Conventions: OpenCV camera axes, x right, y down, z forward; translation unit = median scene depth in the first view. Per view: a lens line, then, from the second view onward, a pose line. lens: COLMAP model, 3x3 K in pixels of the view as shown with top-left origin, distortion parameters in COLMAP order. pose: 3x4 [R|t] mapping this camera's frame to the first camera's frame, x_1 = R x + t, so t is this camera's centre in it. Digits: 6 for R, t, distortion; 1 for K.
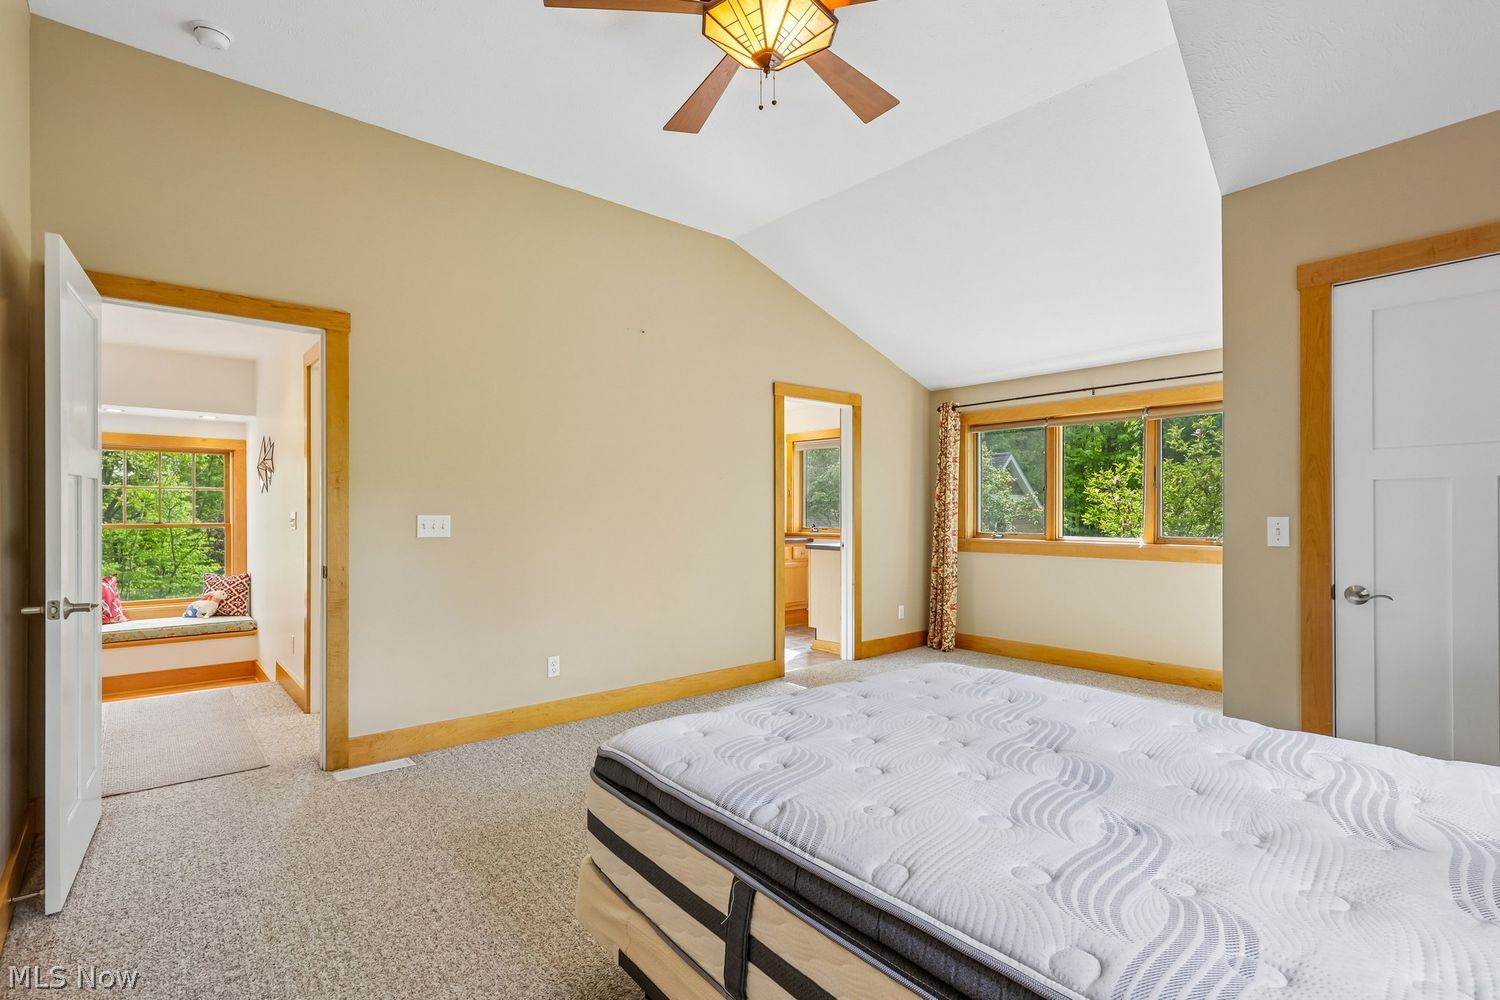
lens RADIAL K [[720.8, 0, 750.1], [0, 720.8, 509.8], [0, 0, 1]] dist [0.000908, -0.000220]
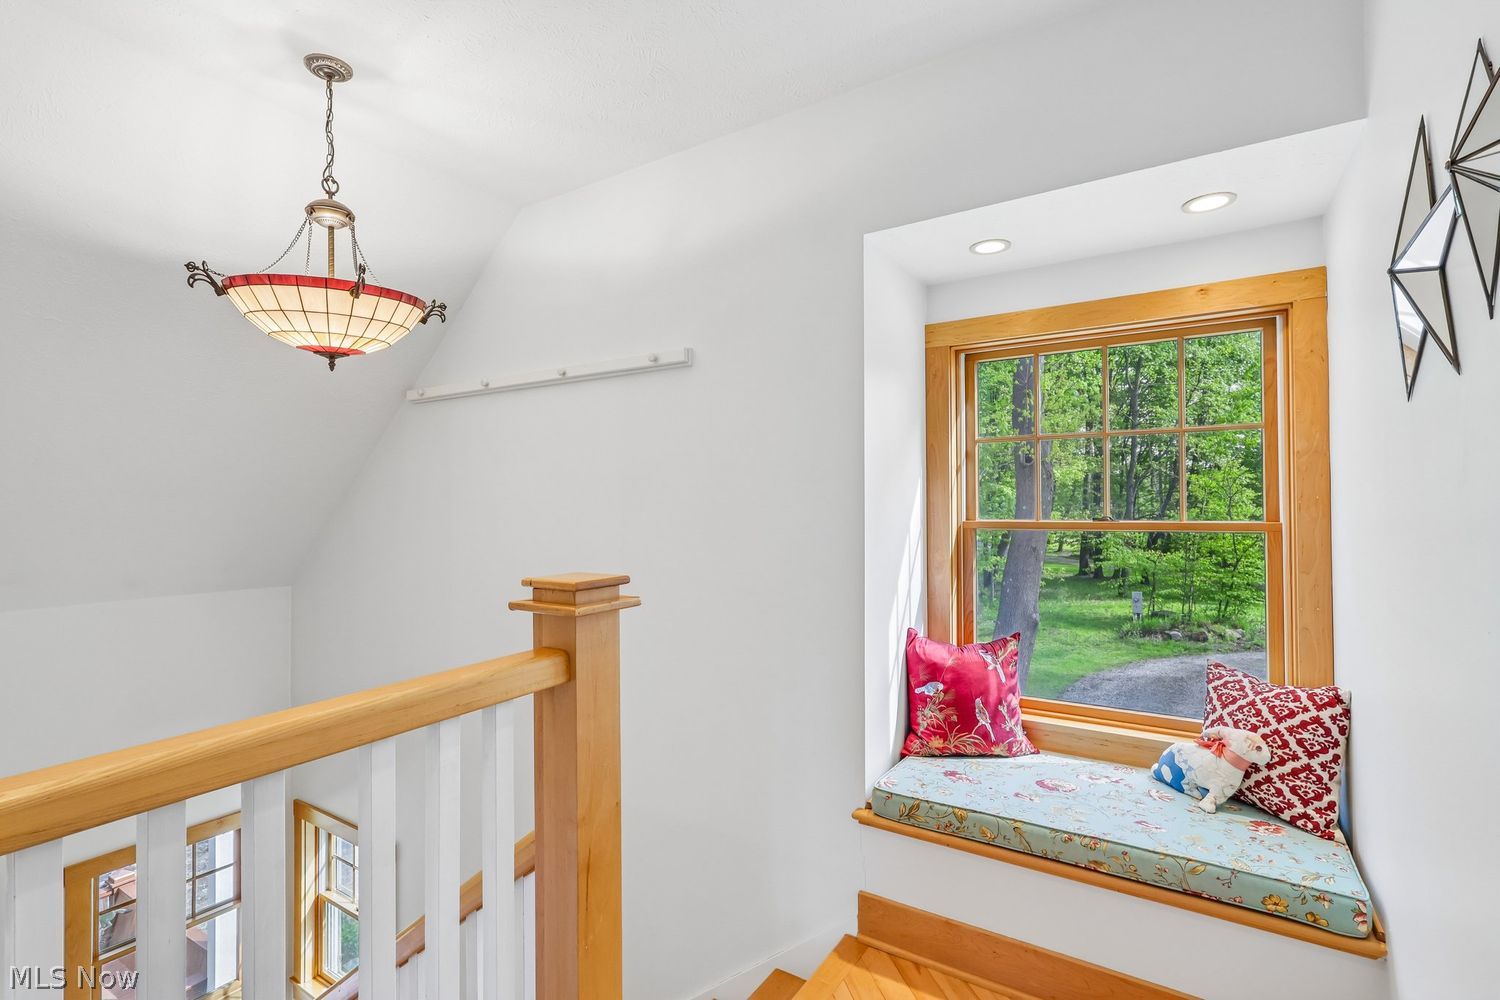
lens RADIAL K [[720.8, 0, 743.1], [0, 720.8, 499.4], [0, 0, 1]] dist [0.000908, -0.000220]
pose [[0.285564, -0.008118, -0.958325, -0.464293], [0.008868, 0.999944, -0.005828, 0.008074], [0.958319, -0.006834, 0.285619, 0.656197]]
